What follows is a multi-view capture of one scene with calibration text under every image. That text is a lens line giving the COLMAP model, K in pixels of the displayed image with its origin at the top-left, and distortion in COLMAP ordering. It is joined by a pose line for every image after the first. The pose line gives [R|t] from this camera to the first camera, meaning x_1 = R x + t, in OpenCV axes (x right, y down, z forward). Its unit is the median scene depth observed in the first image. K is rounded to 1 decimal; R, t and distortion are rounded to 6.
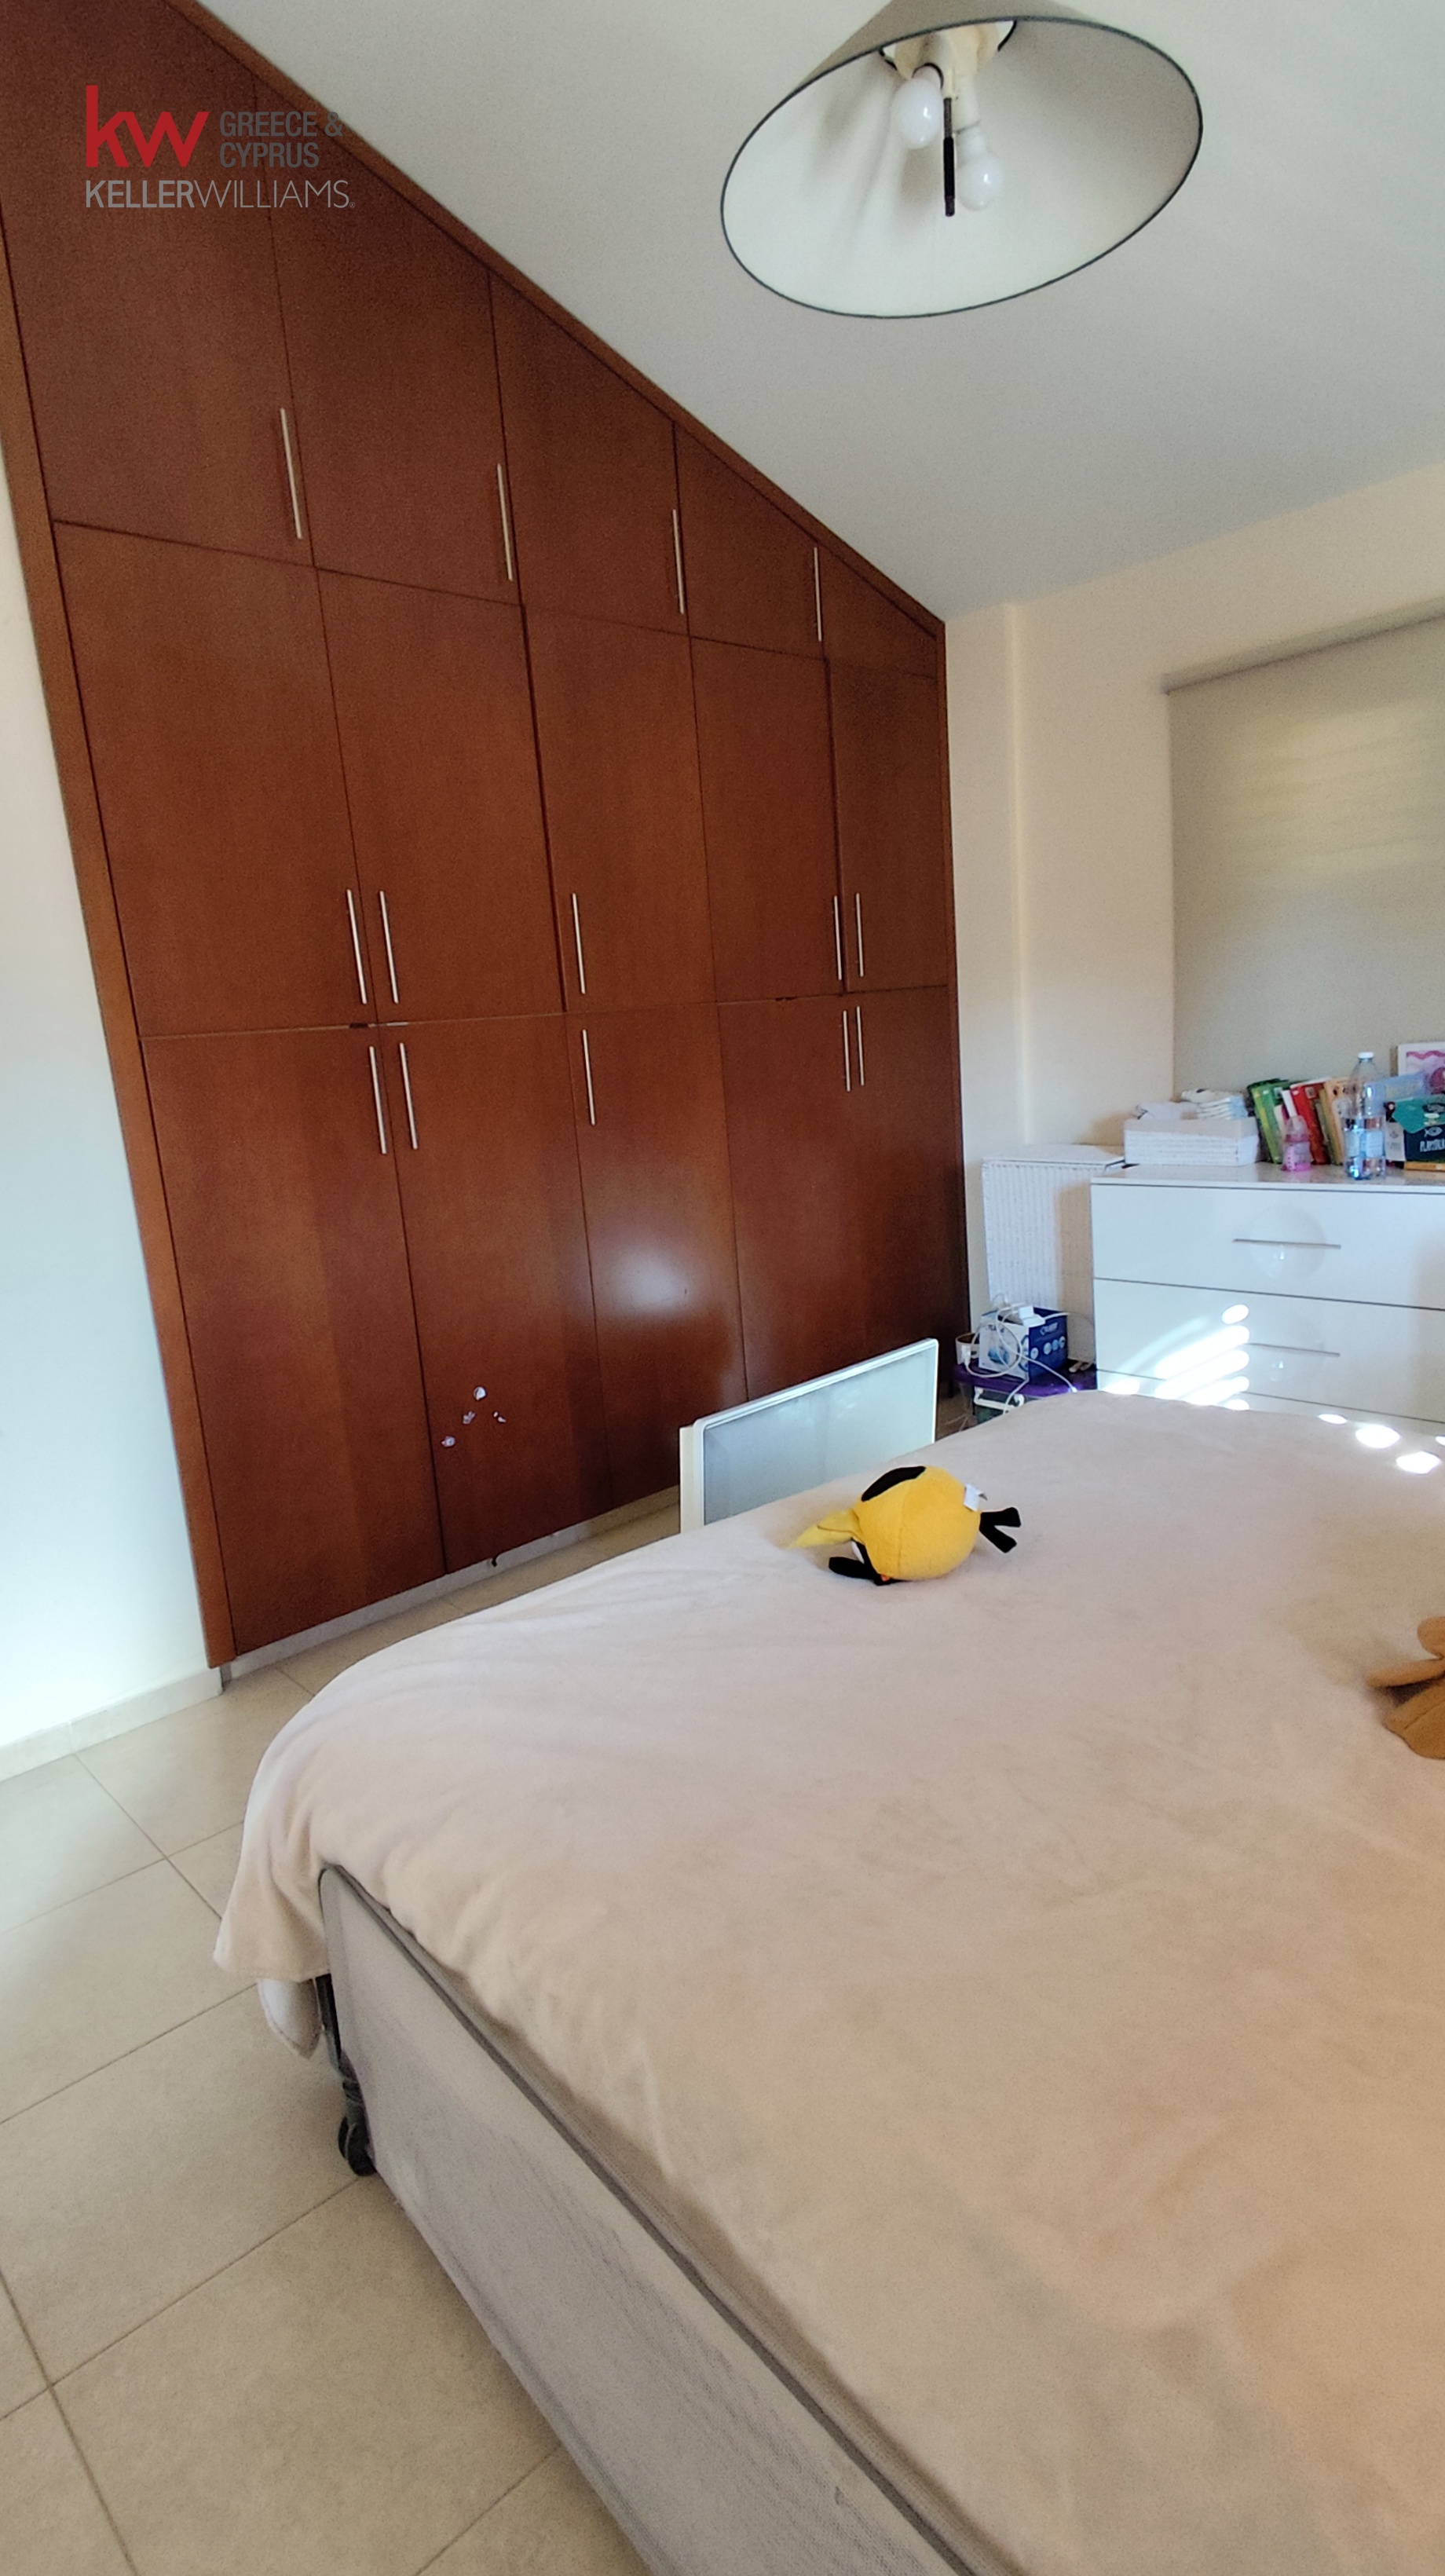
lens RADIAL K [[1304.9, 0, 722.5], [0, 1304.9, 1288.0], [0, 0, 1]] dist [0.072504, -0.046031]
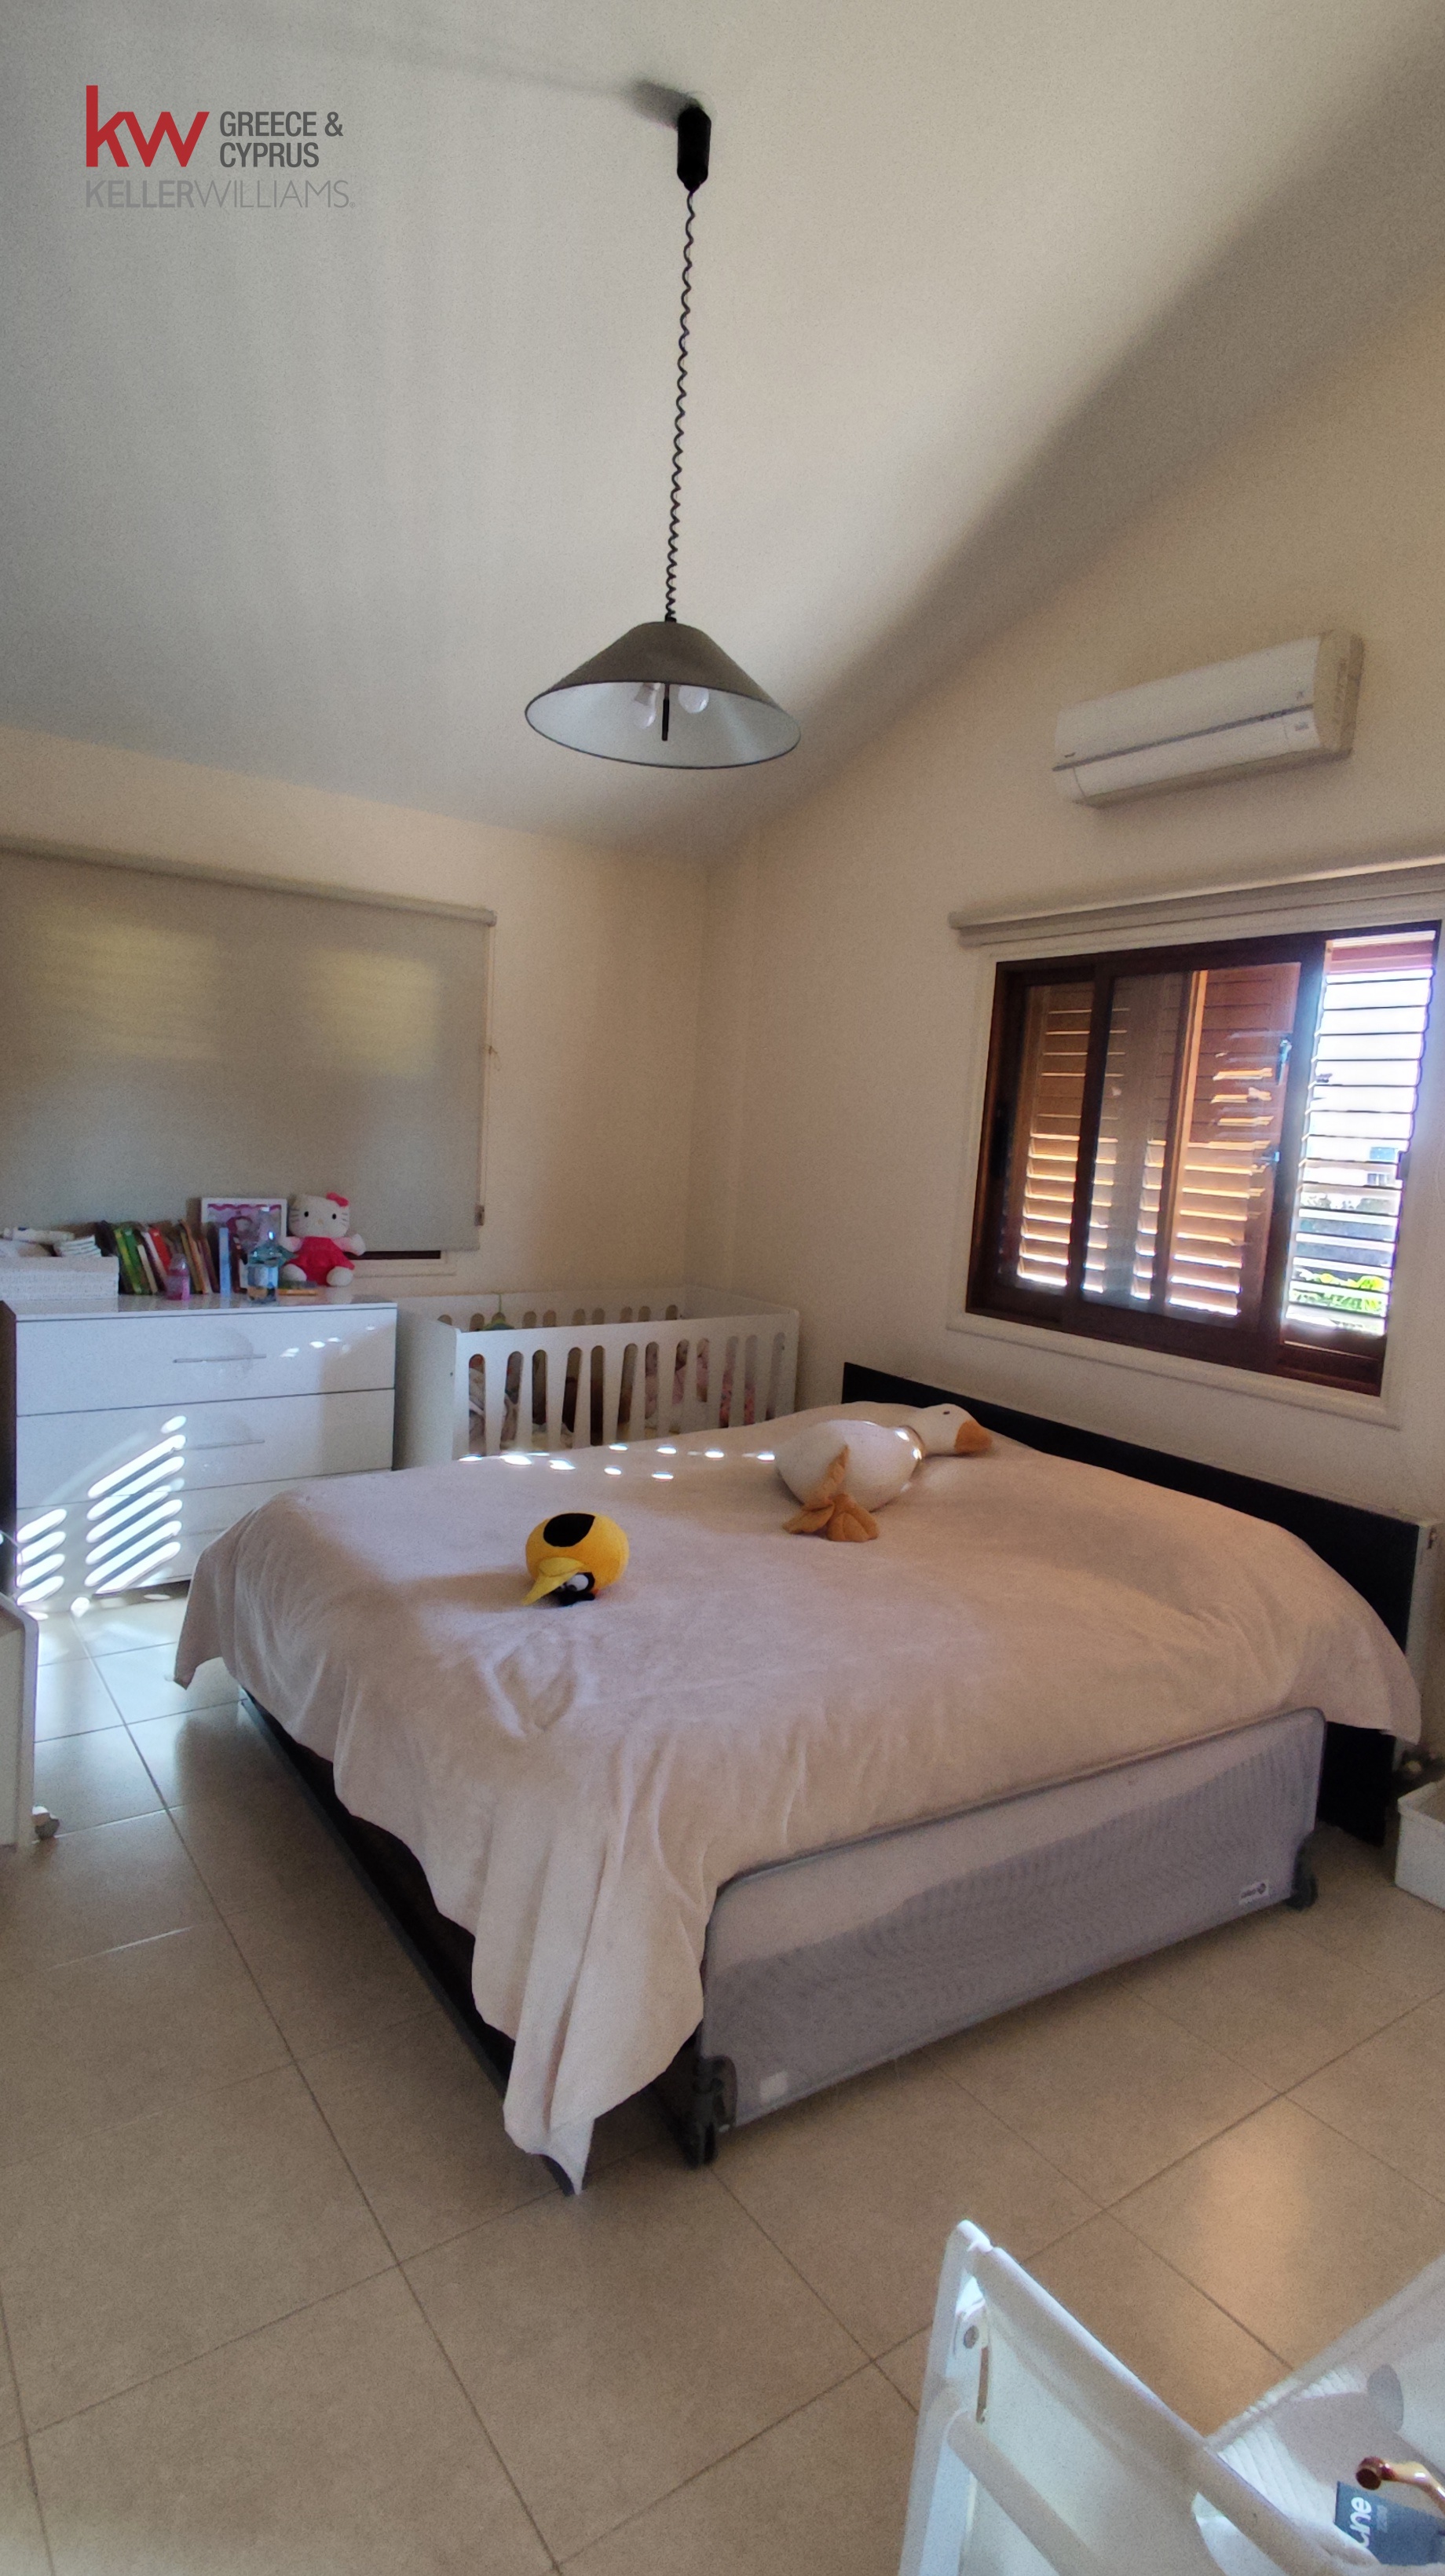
lens RADIAL K [[1304.9, 0, 722.5], [0, 1304.9, 1288.0], [0, 0, 1]] dist [0.072504, -0.046031]
pose [[0.123966, -0.035135, 0.991664, -0.690043], [0.123609, 0.992135, 0.019699, -0.061937], [-0.984557, 0.120137, 0.127334, 0.364768]]
